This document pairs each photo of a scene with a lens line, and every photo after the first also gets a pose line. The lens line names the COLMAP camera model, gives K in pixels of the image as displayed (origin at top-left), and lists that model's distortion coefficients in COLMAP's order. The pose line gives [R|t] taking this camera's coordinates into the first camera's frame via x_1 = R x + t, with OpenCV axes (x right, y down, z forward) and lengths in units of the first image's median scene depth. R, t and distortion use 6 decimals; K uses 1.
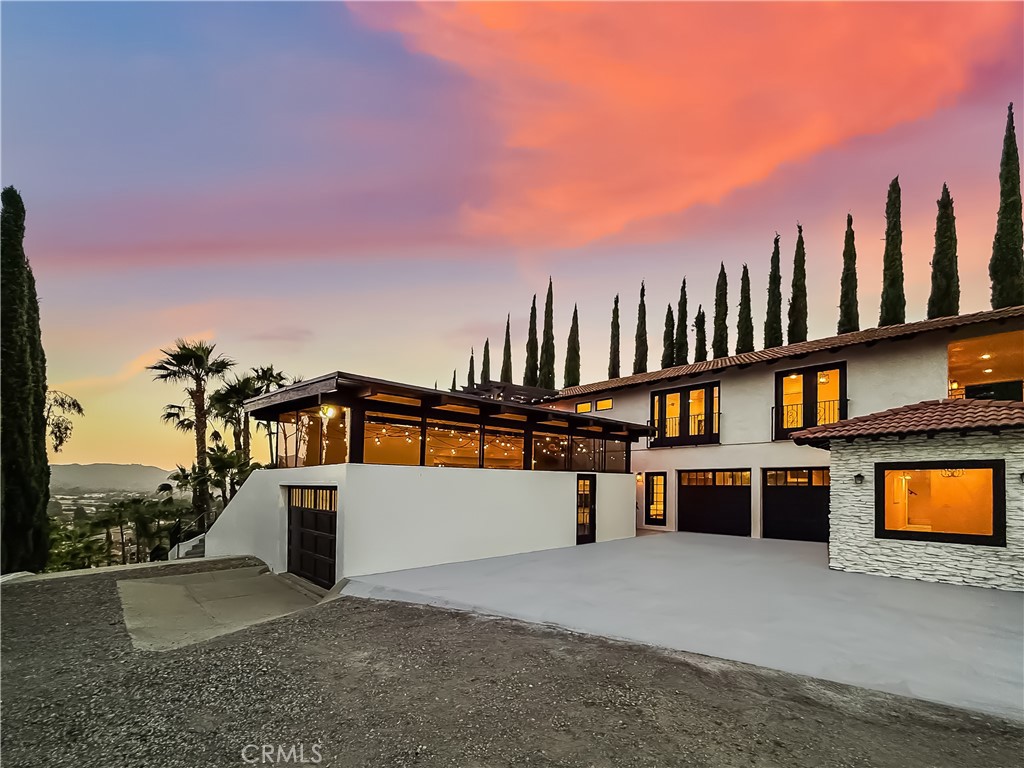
lens RADIAL K [[457.3, 0, 517.3], [0, 457.3, 489.1], [0, 0, 1]] dist [-0.003100, 0.001654]
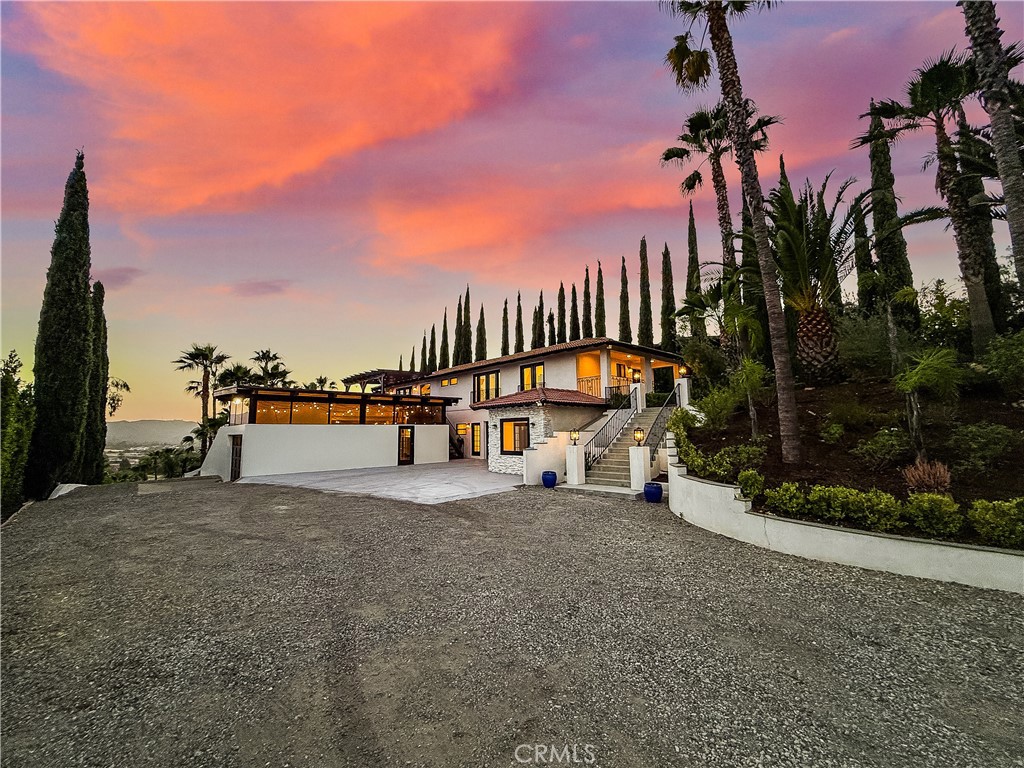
lens RADIAL K [[413.5, 0, 520.6], [0, 413.5, 398.3], [0, 0, 1]] dist [-0.000425, -0.000398]
pose [[0.999806, -0.019510, -0.002832, 0.403908], [0.019174, 0.995706, -0.090564, 0.010496], [0.004587, 0.090492, 0.995887, -0.414457]]
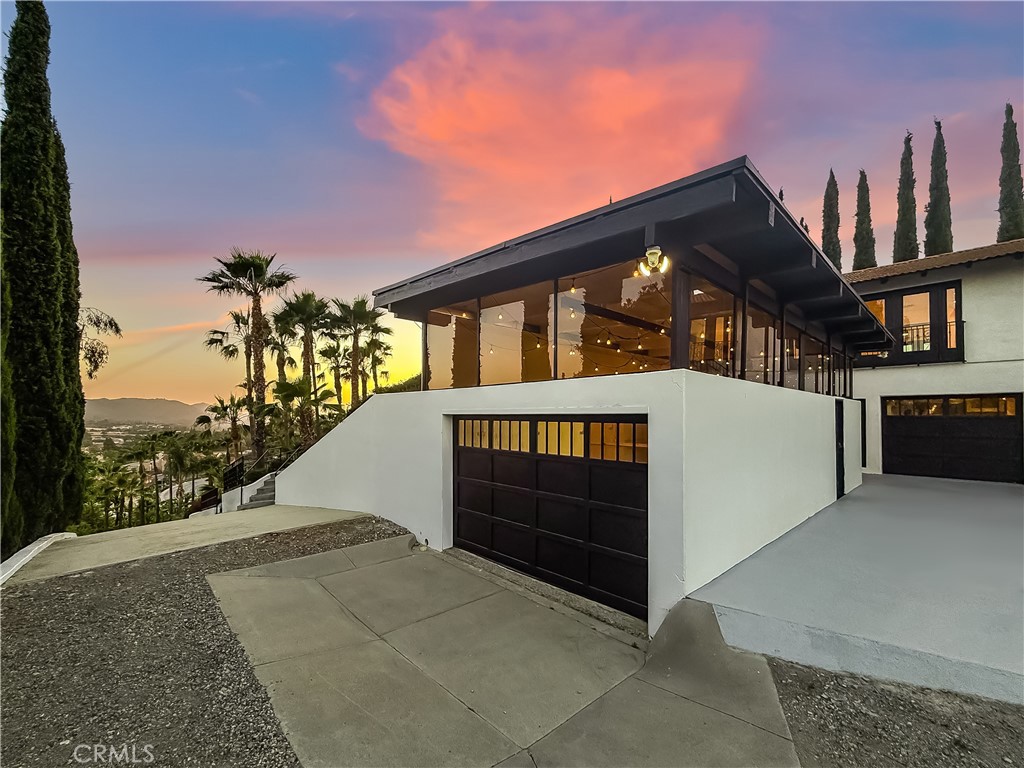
lens RADIAL K [[413.5, 0, 507.6], [0, 413.5, 424.1], [0, 0, 1]] dist [-0.000425, -0.000398]
pose [[0.999988, -0.000871, 0.004832, -0.250702], [0.000839, 0.999978, 0.006626, 0.000491], [-0.004838, -0.006621, 0.999966, 0.238328]]
